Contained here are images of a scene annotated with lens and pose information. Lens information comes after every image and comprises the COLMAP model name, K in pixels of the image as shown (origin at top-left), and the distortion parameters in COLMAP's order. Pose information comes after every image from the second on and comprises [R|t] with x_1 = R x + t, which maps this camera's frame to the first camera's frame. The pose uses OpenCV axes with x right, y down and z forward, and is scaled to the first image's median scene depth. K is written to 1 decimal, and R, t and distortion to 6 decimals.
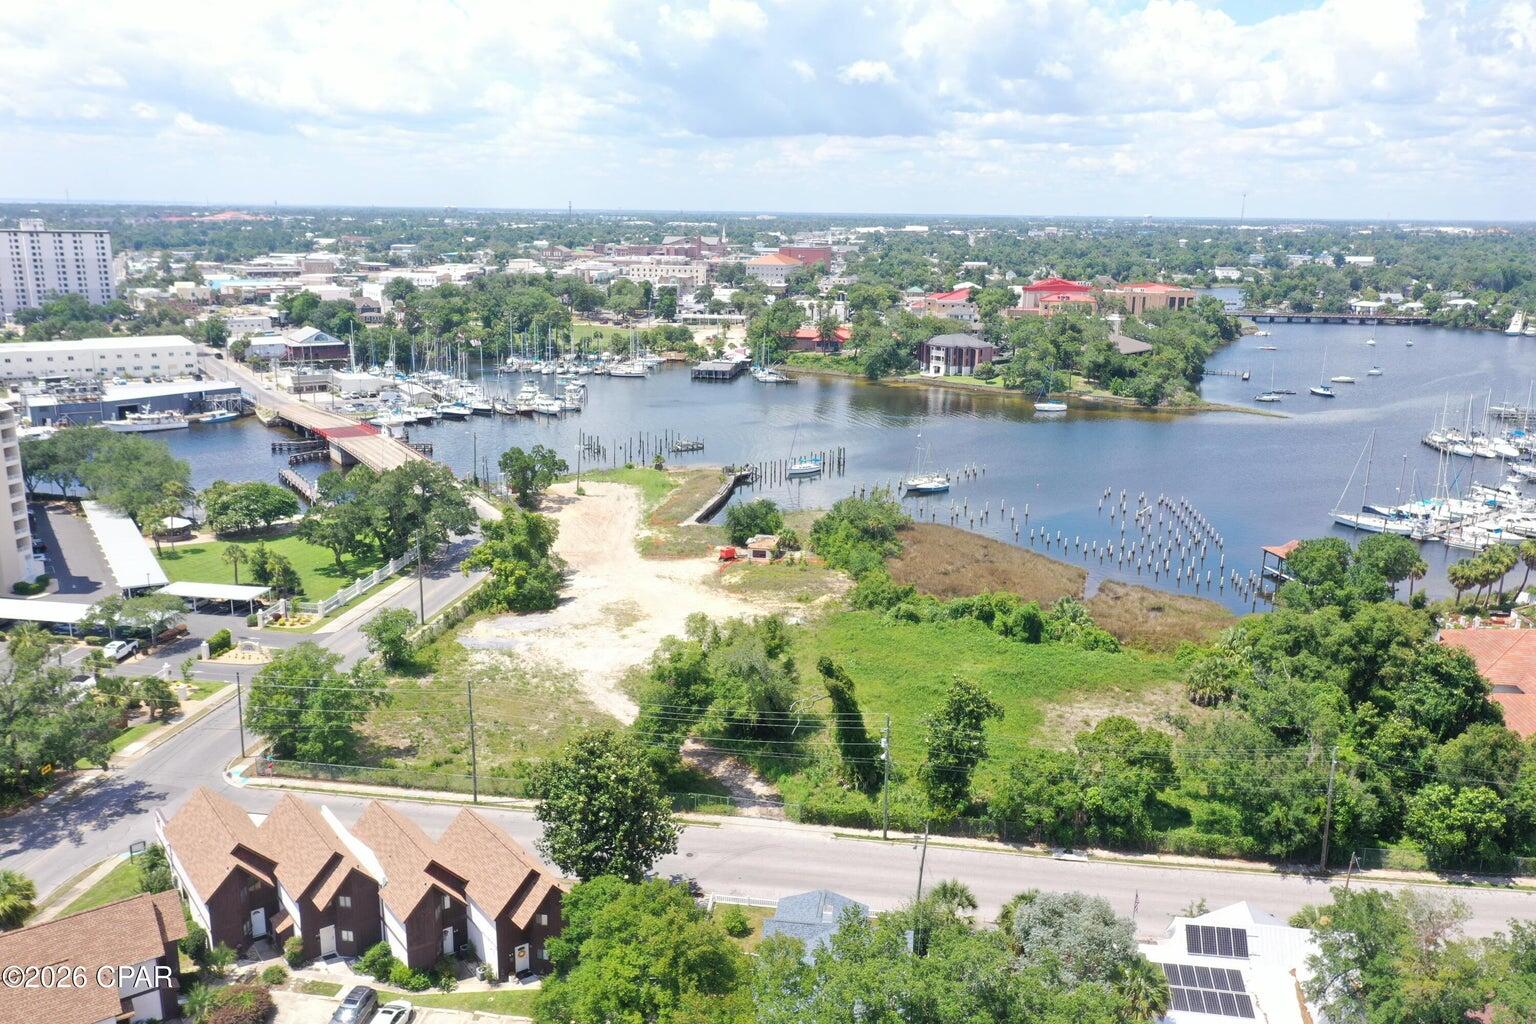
lens RADIAL K [[1214.4, 0, 767.1], [0, 1214.4, 519.6], [0, 0, 1]] dist [0.011684, 0.009340]
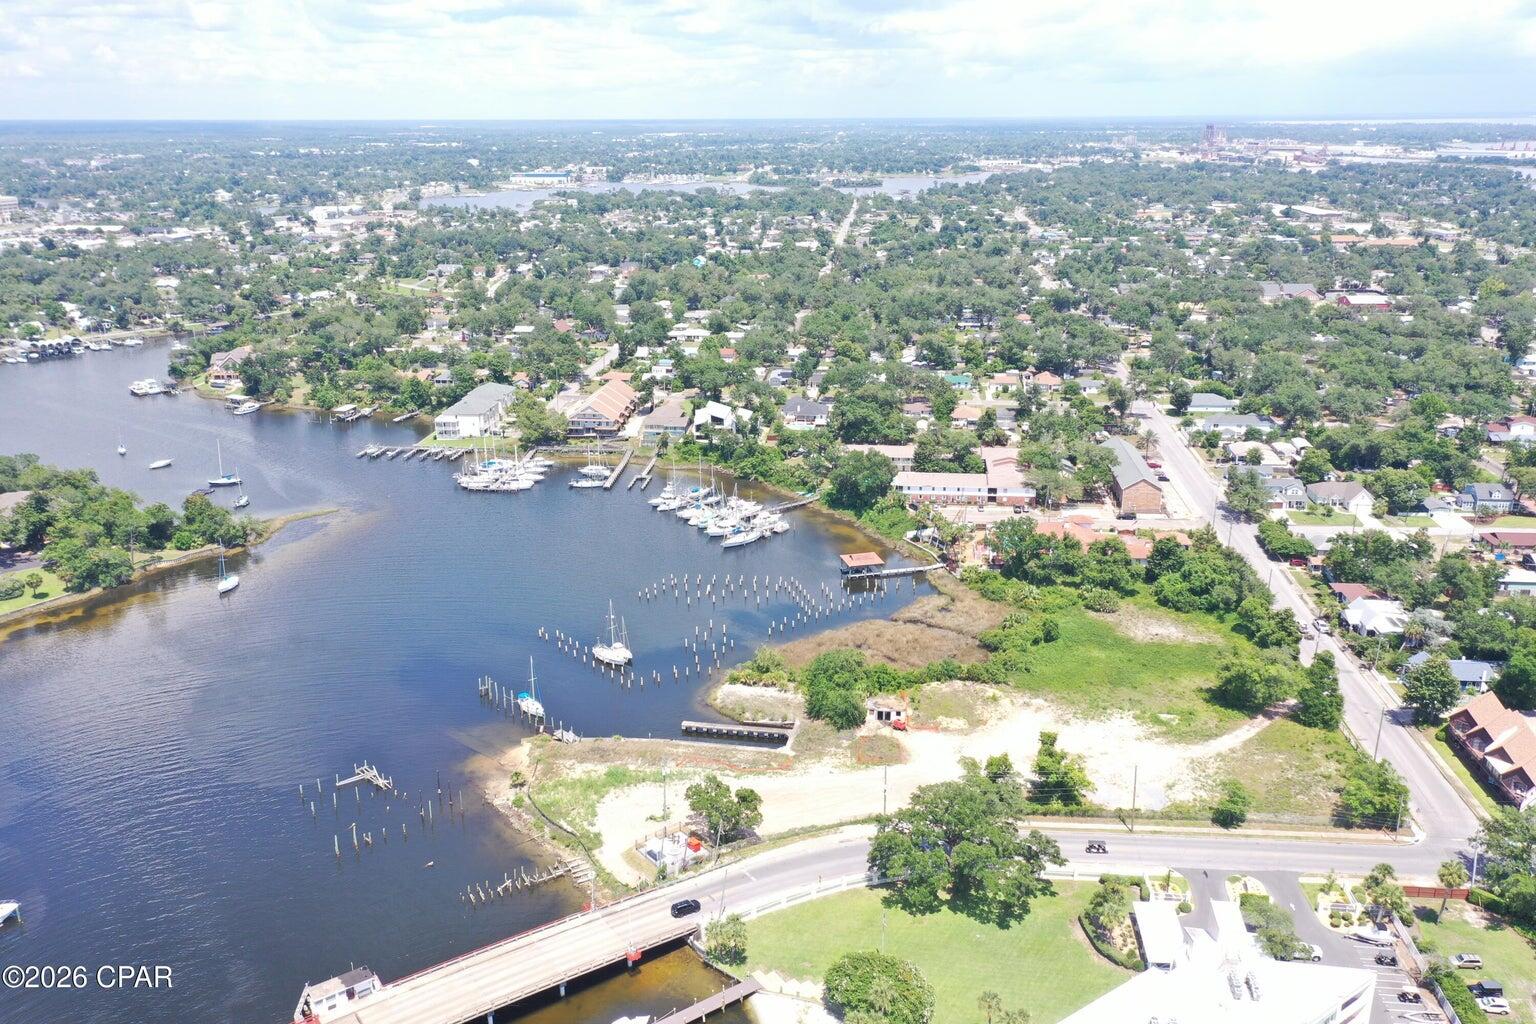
lens RADIAL K [[1208.7, 0, 768.0], [0, 1208.7, 512.0], [0, 0, 1]] dist [0.020665, 0.004303]
pose [[-0.017755, -0.319192, 0.947524, -0.549607], [0.247969, 0.916660, 0.313442, -0.287538], [-0.968605, 0.240522, 0.062875, 0.480532]]
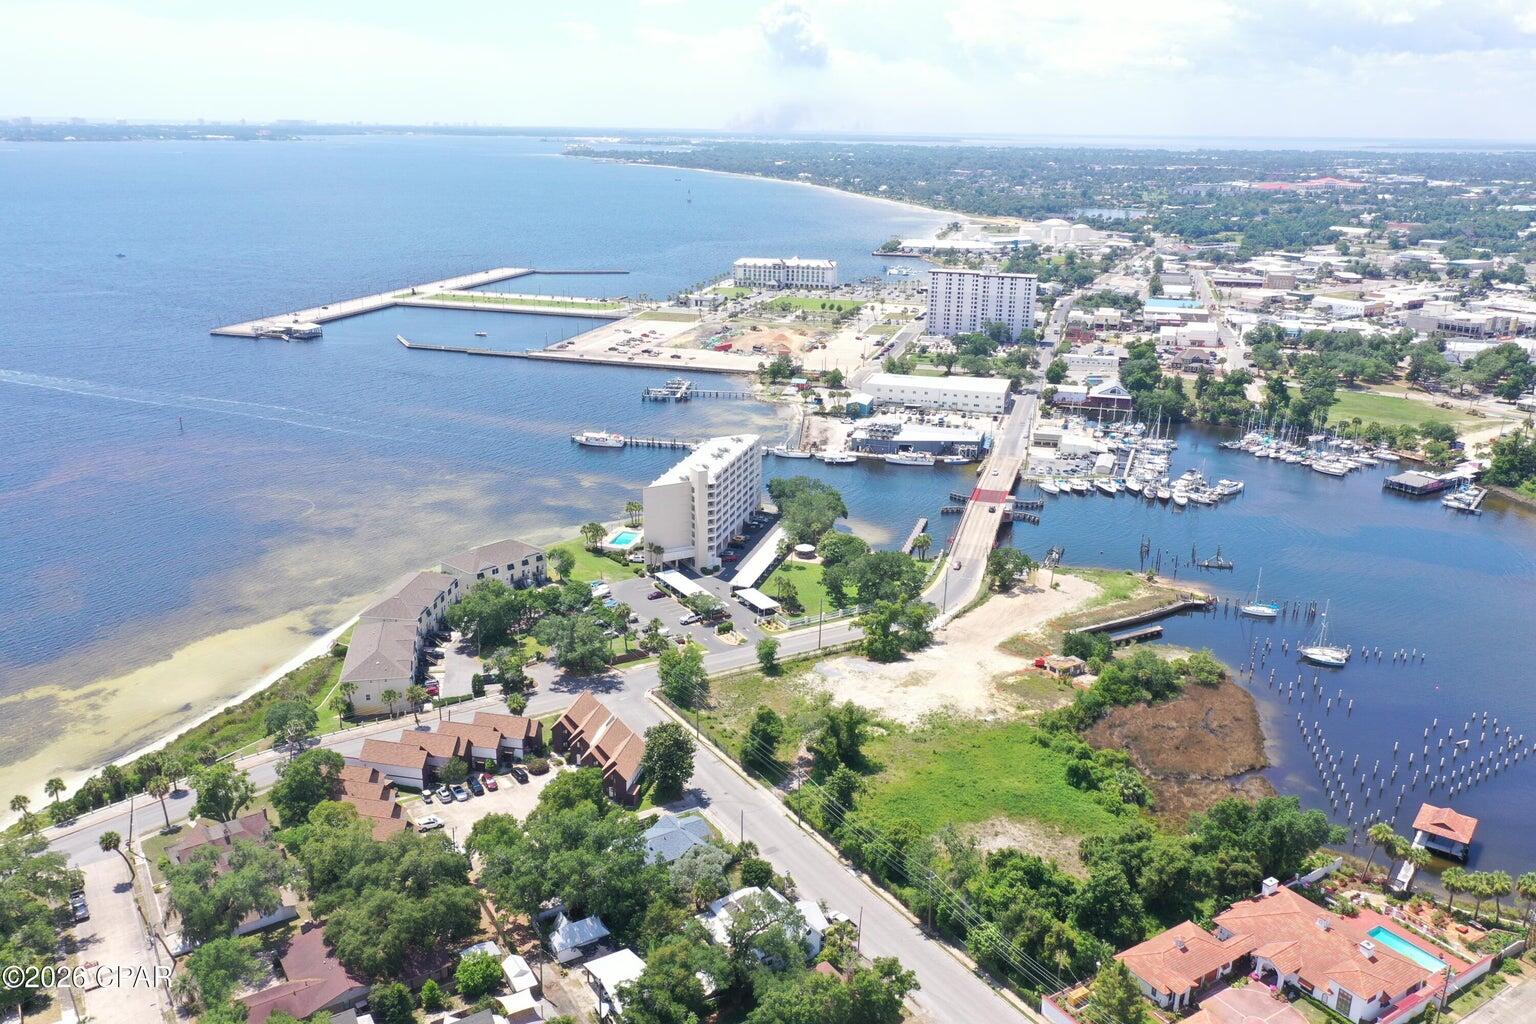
lens RADIAL K [[1207.0, 0, 772.0], [0, 1207.0, 518.3], [0, 0, 1]] dist [0.022333, 0.000348]
pose [[0.649313, 0.226655, -0.725962, 0.375121], [-0.189562, 0.972664, 0.134132, -0.132988], [0.736518, 0.050521, 0.674528, -0.113812]]
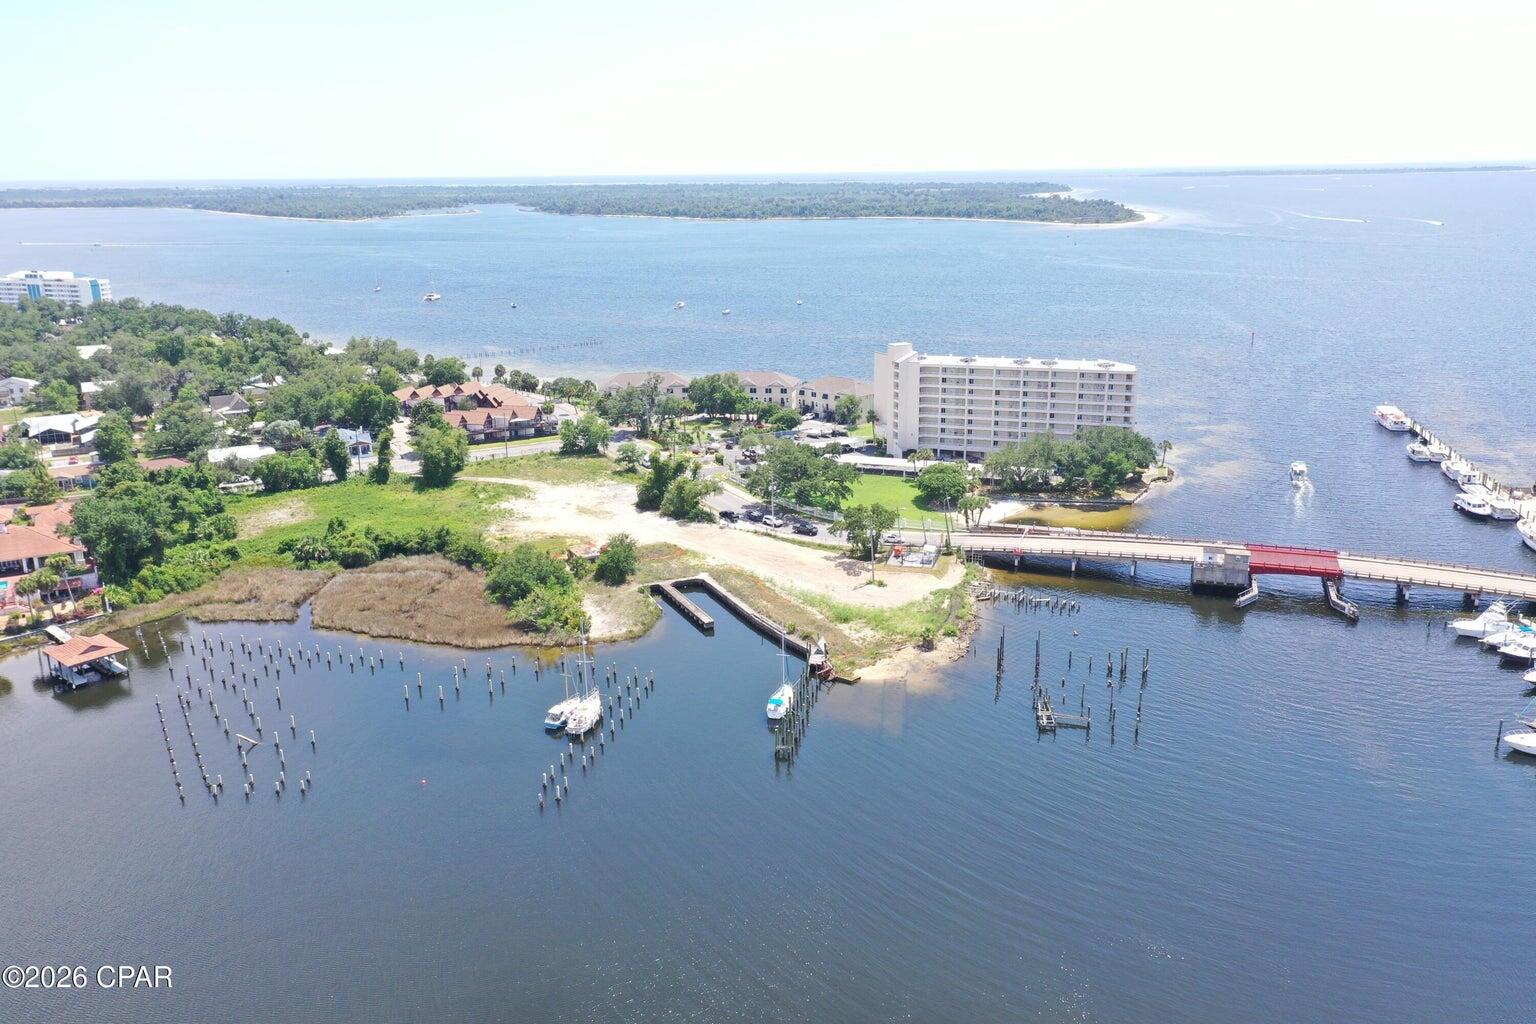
lens RADIAL K [[1201.3, 0, 768.0], [0, 1201.3, 512.0], [0, 0, 1]] dist [0.015207, 0.004746]
pose [[-0.801971, 0.157622, -0.576192, 0.257858], [-0.143434, 0.885532, 0.441882, -0.276293], [0.579887, 0.437022, -0.687563, 0.925926]]
